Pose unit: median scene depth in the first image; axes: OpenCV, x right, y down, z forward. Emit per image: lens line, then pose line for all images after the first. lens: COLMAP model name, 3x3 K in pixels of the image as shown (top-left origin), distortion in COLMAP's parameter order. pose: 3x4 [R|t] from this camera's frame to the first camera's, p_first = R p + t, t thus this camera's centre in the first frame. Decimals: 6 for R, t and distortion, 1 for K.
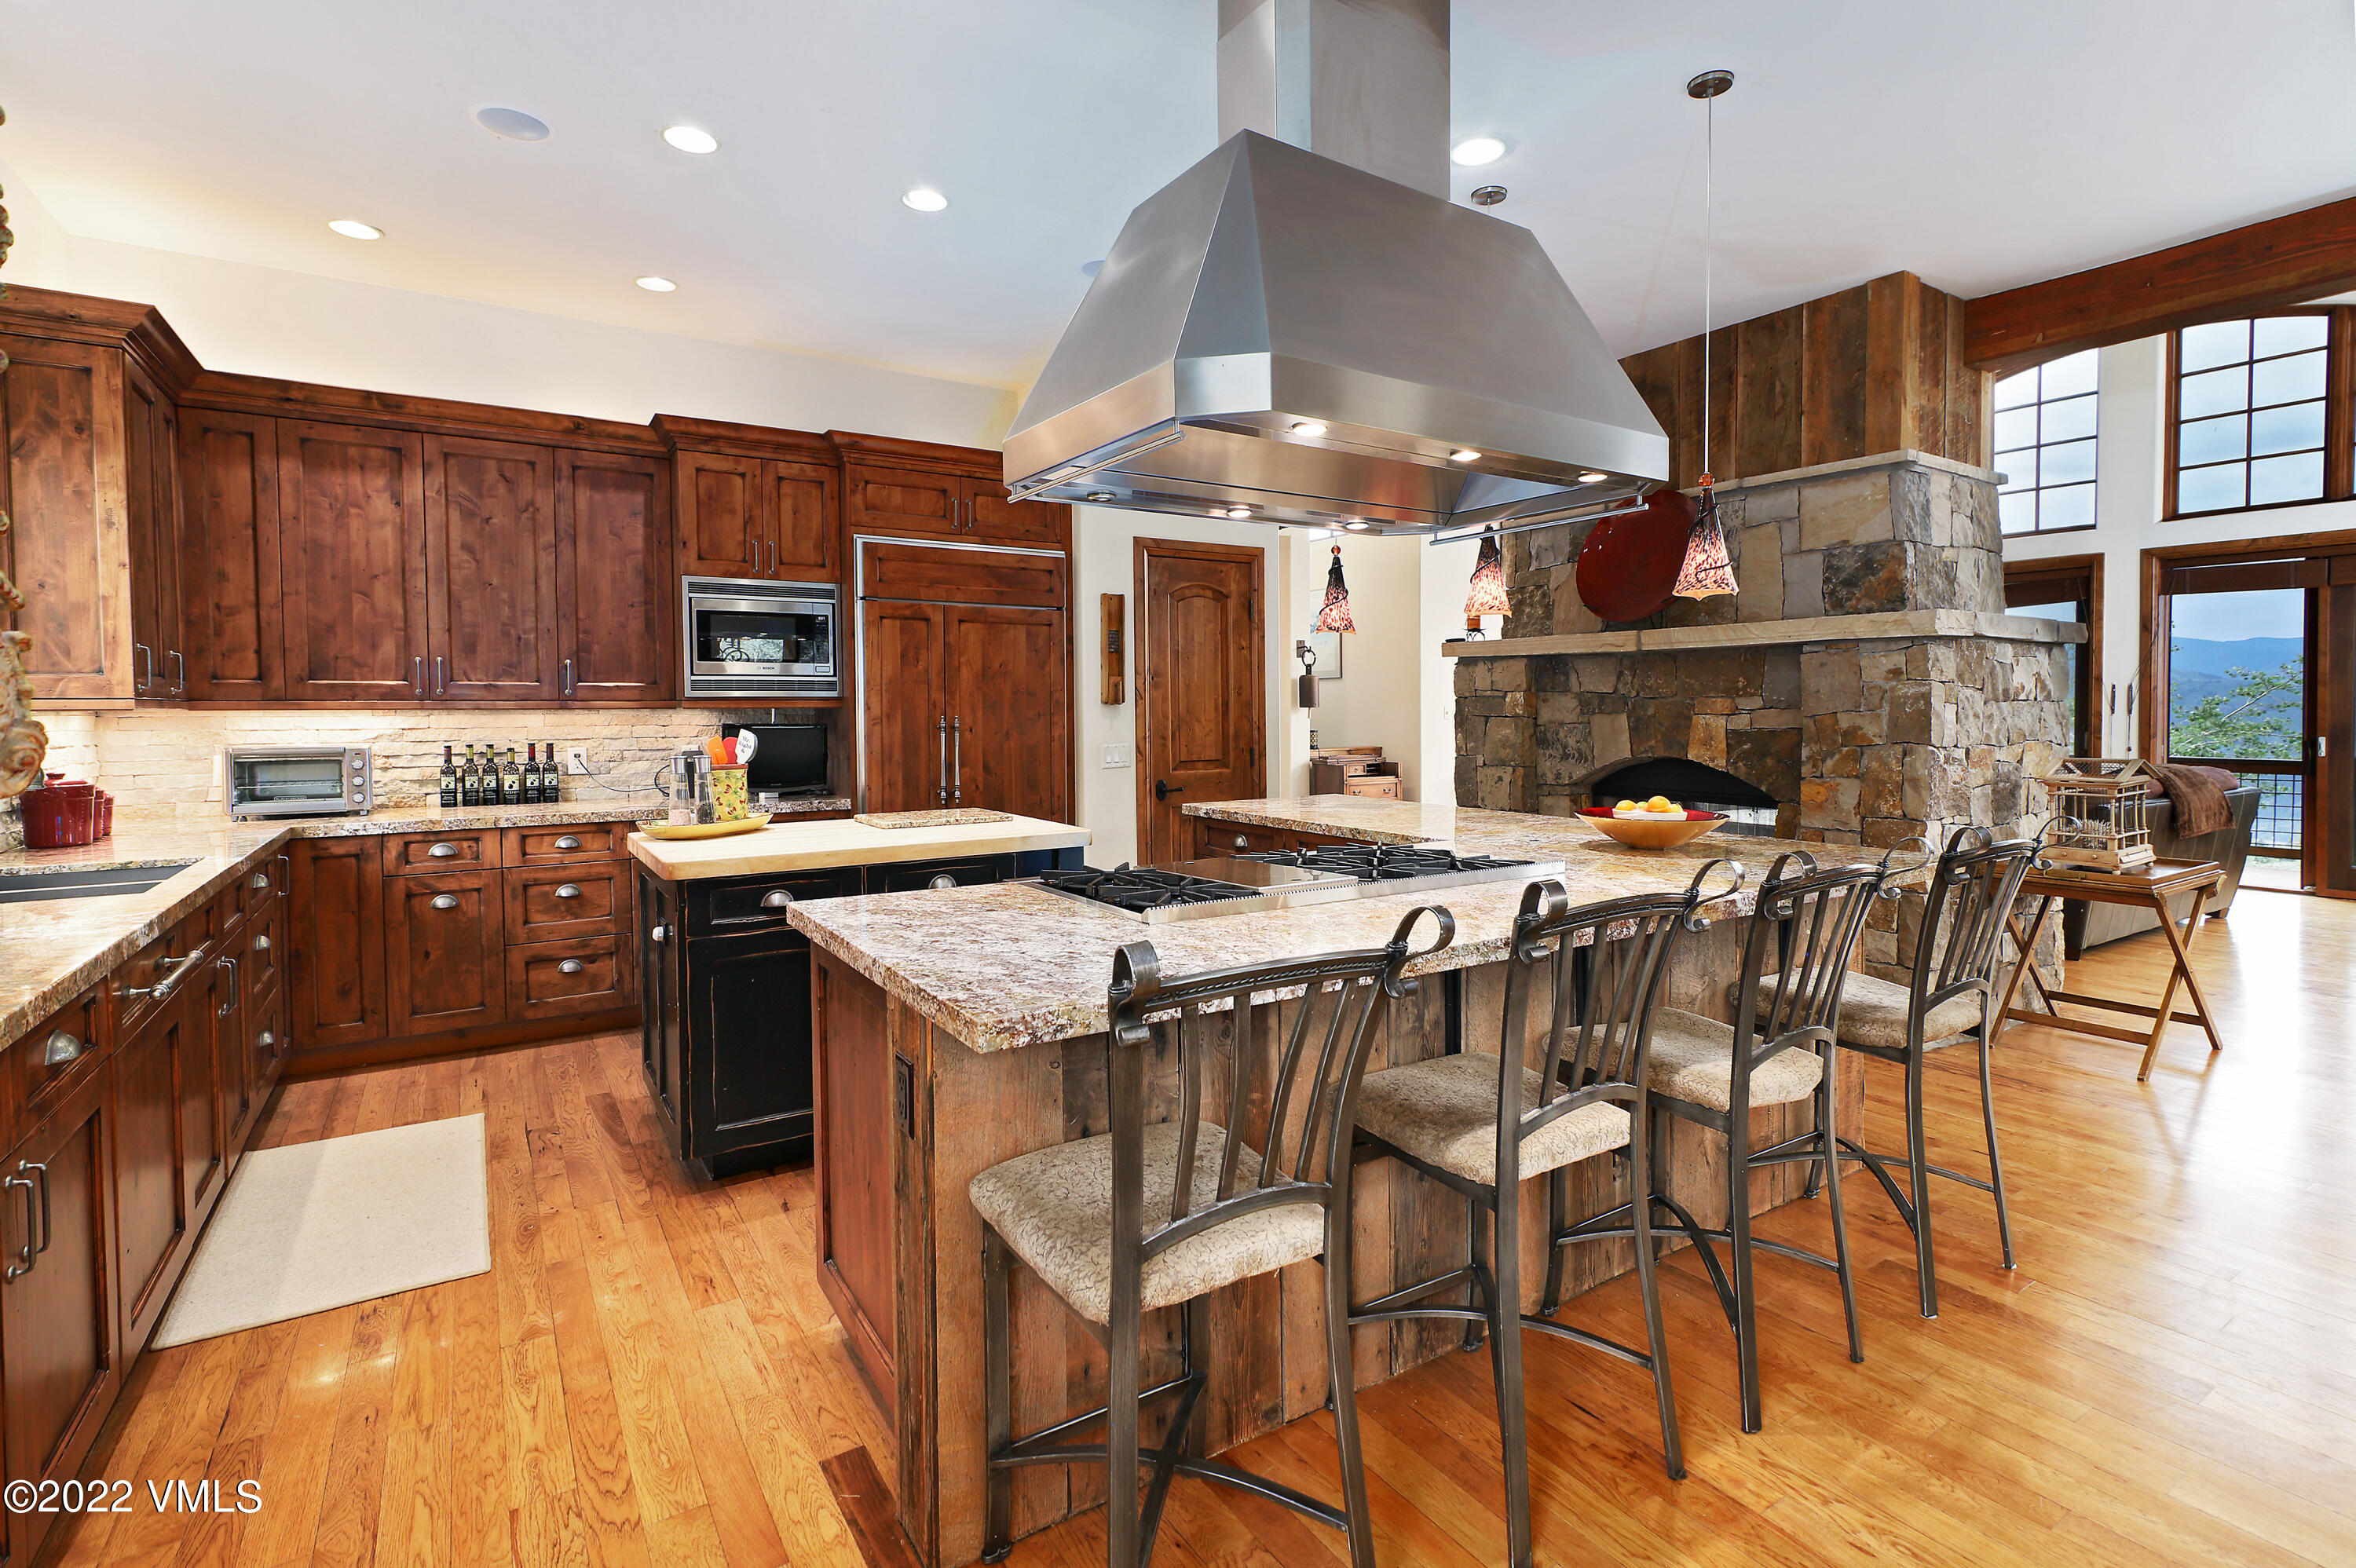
lens RADIAL K [[1119.8, 0, 1166.6], [0, 1119.8, 727.7], [0, 0, 1]] dist [-0.002332, -0.001547]
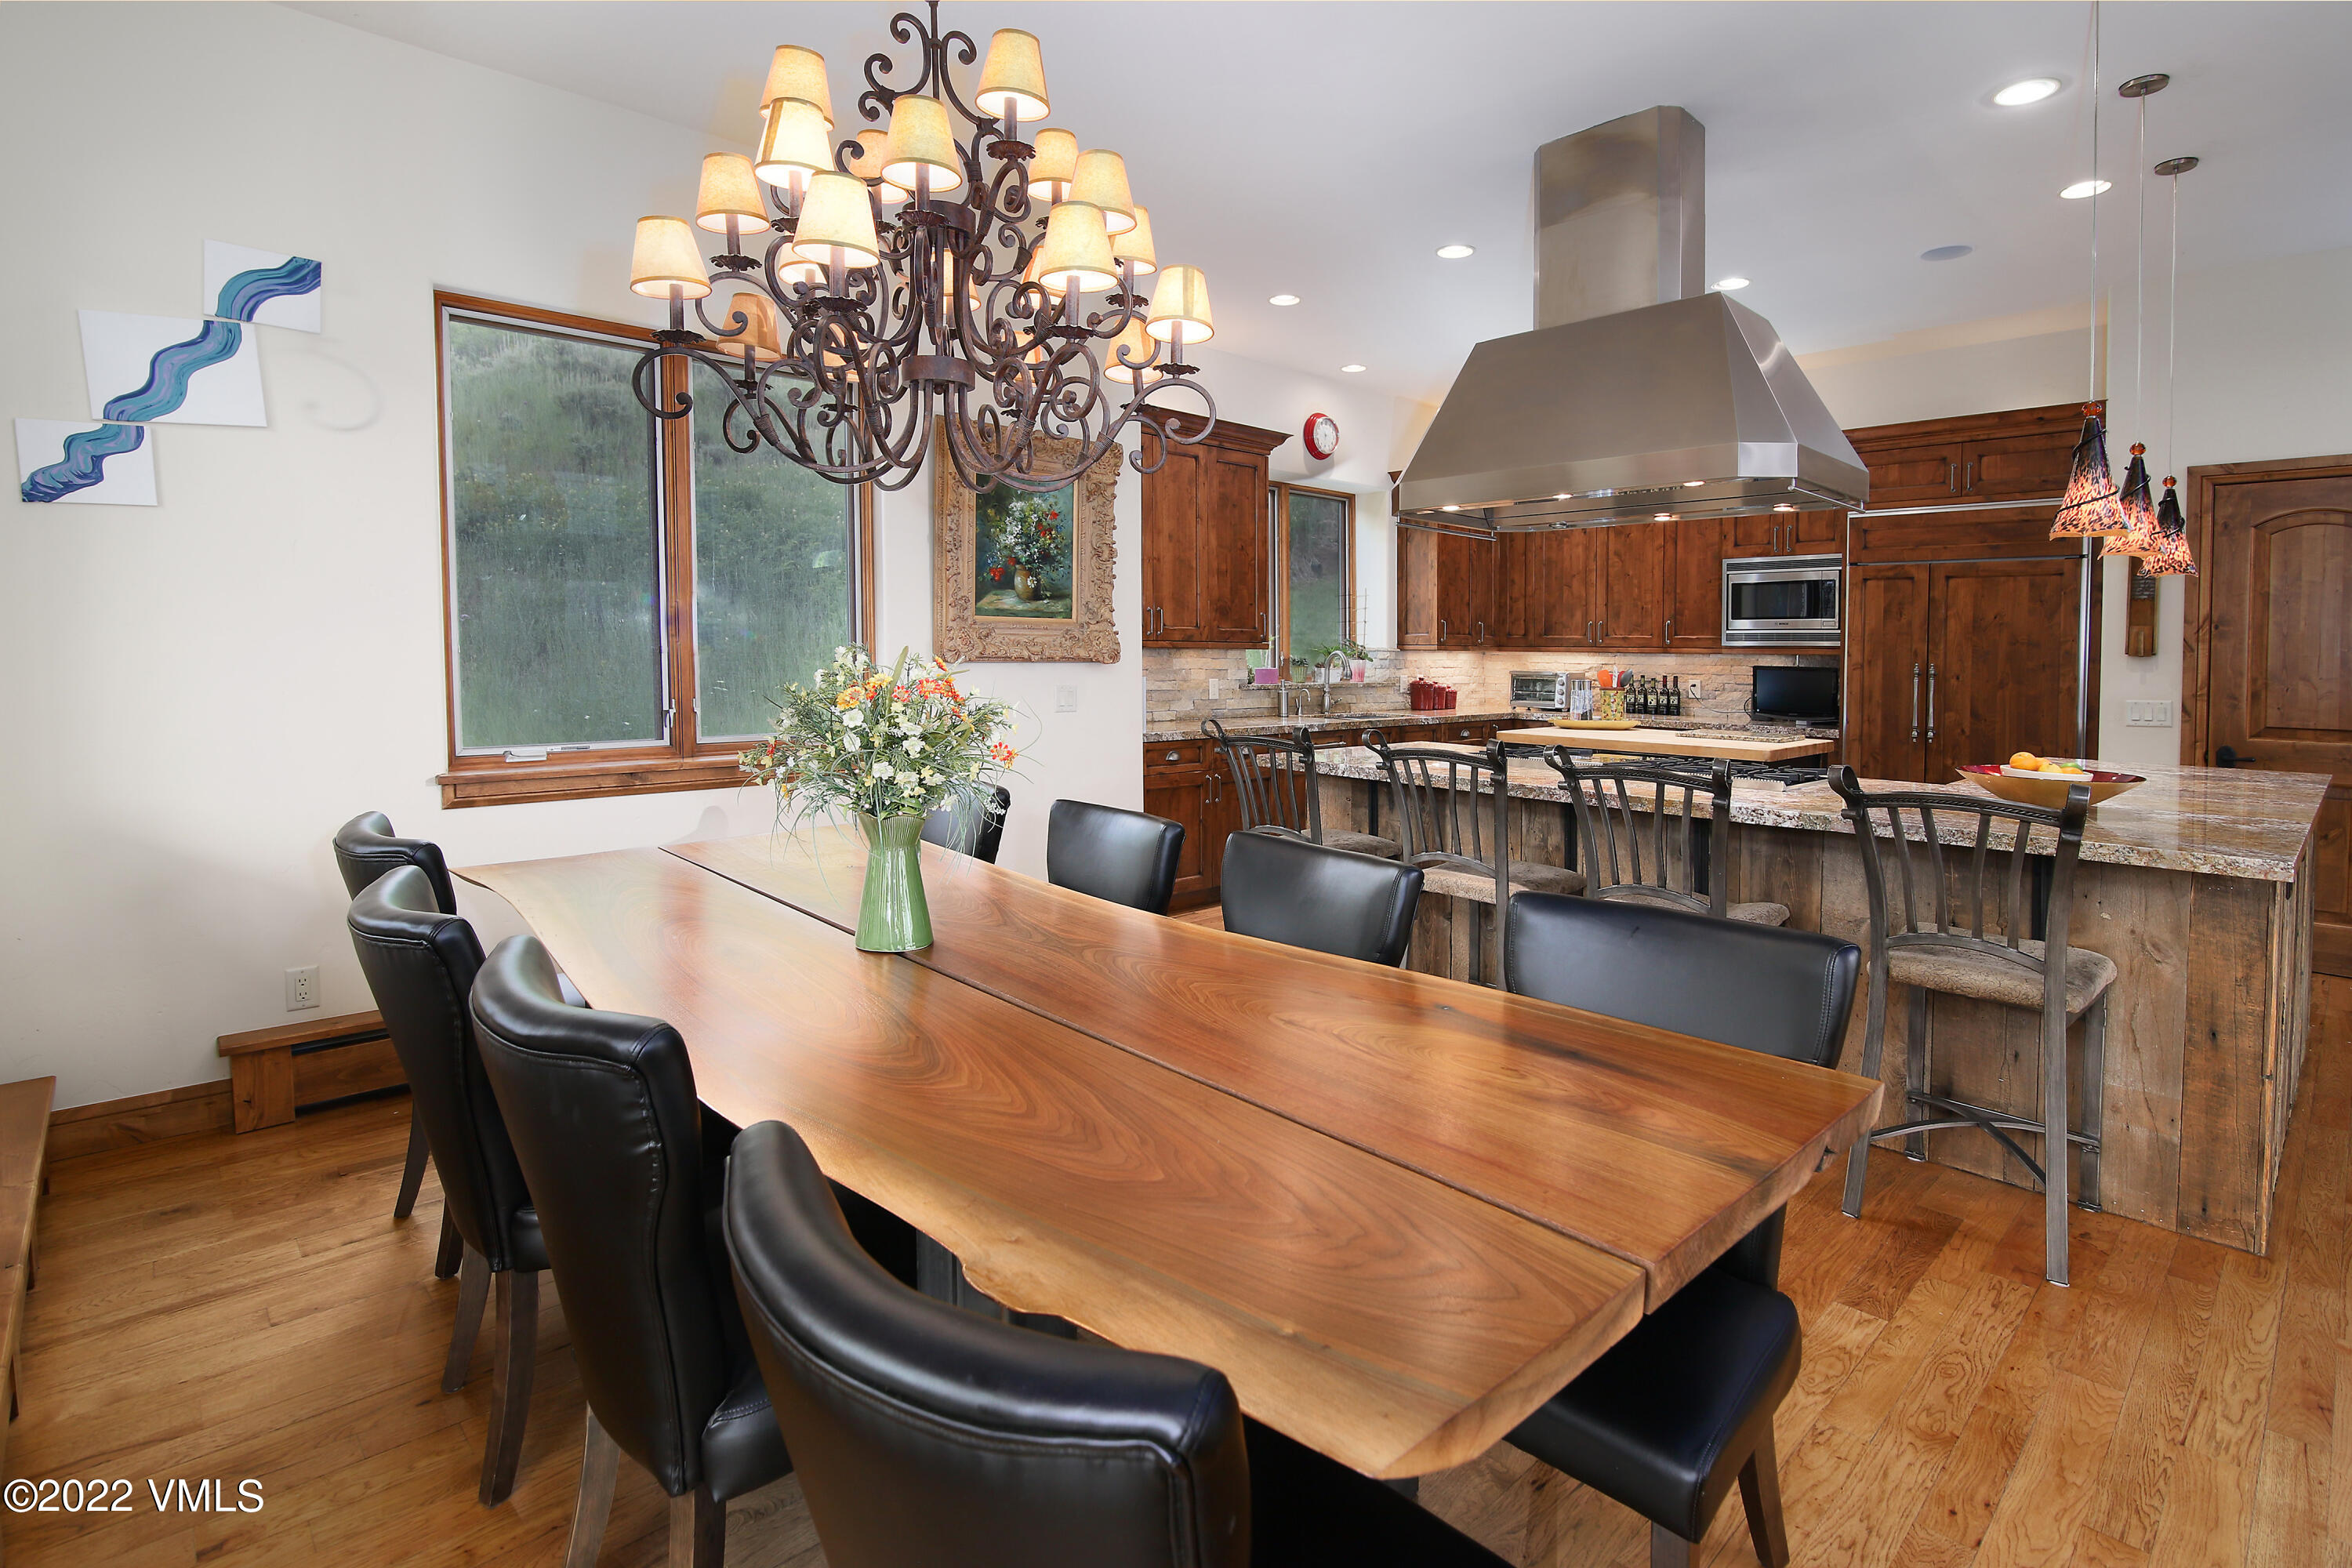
lens RADIAL K [[1104.0, 0, 1168.4], [0, 1104.0, 683.5], [0, 0, 1]] dist [-0.001351, -0.000549]
pose [[0.168678, 0.038297, -0.984927, 0.773826], [-0.031393, 0.998947, 0.033466, -0.004301], [0.985171, 0.025274, 0.169702, 0.075435]]
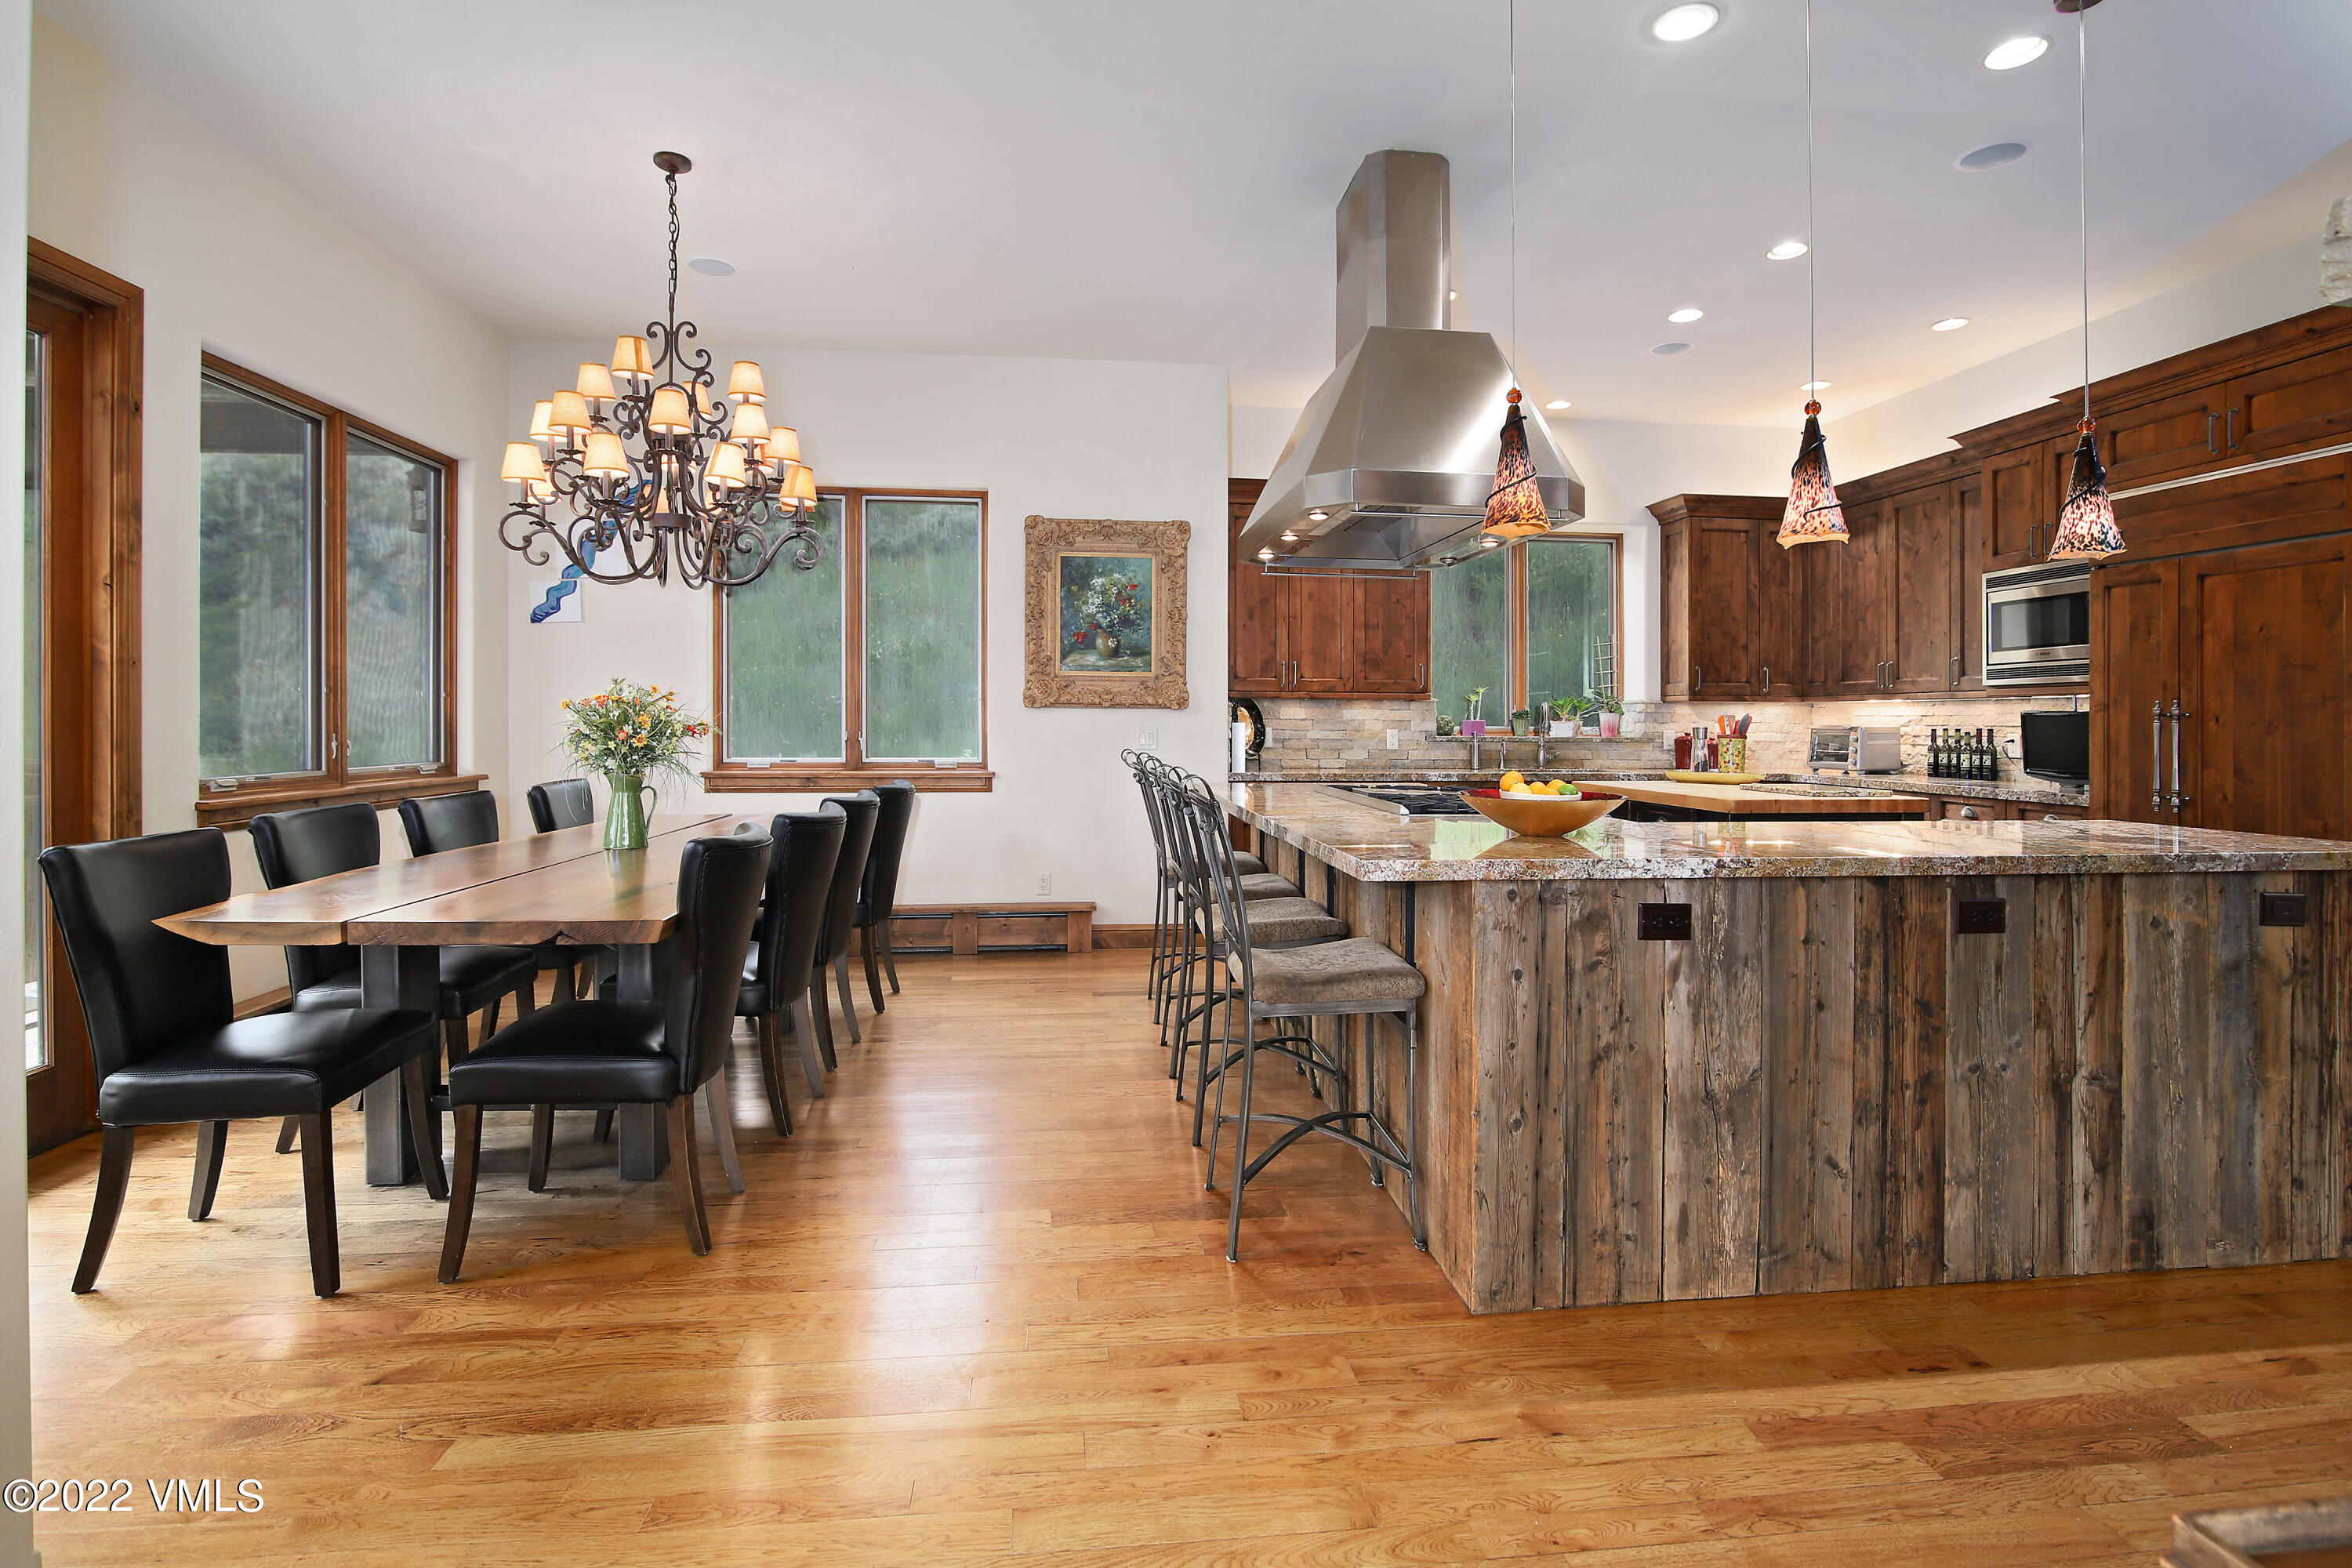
lens RADIAL K [[1118.0, 0, 1164.7], [0, 1118.0, 727.8], [0, 0, 1]] dist [-0.002332, -0.001547]
pose [[-0.460214, 0.006253, -0.887786, 0.839934], [-0.024041, 0.999521, 0.019502, 0.010363], [0.887483, 0.030318, -0.459843, 0.750182]]
